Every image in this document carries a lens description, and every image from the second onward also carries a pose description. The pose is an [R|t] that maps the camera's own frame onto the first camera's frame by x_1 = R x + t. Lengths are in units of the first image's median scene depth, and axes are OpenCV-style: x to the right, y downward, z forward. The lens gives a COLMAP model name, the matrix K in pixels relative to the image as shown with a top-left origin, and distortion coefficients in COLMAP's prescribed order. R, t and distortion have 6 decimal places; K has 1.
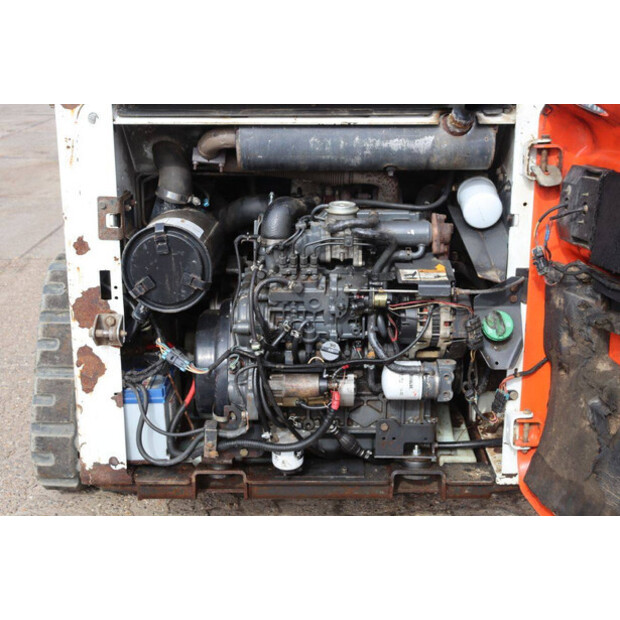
lens RADIAL K [[881.2, 0, 306.6], [0, 881.2, 305.7], [0, 0, 1]] dist [0.049578, 0.000000]
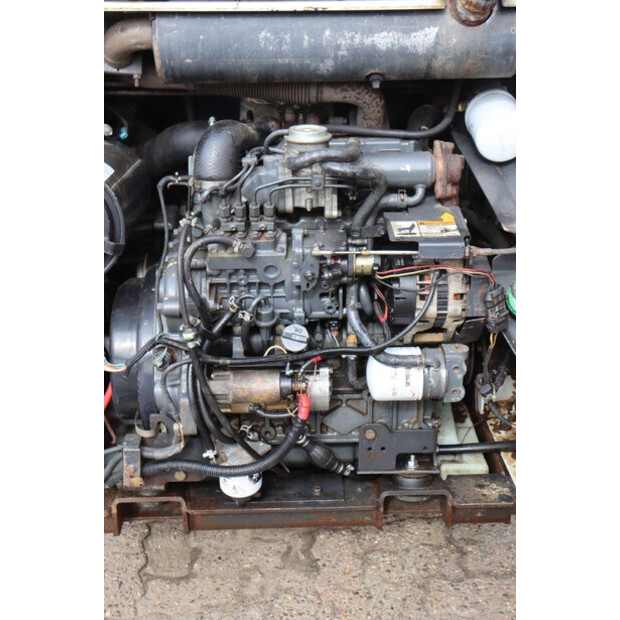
lens RADIAL K [[830.1, 0, 308.8], [0, 830.1, 313.2], [0, 0, 1]] dist [0.066131, 0.000000]
pose [[0.999110, -0.020650, 0.036772, 0.013467], [0.017879, 0.997086, 0.074166, -0.017783], [-0.038196, -0.073442, 0.996568, 0.324404]]
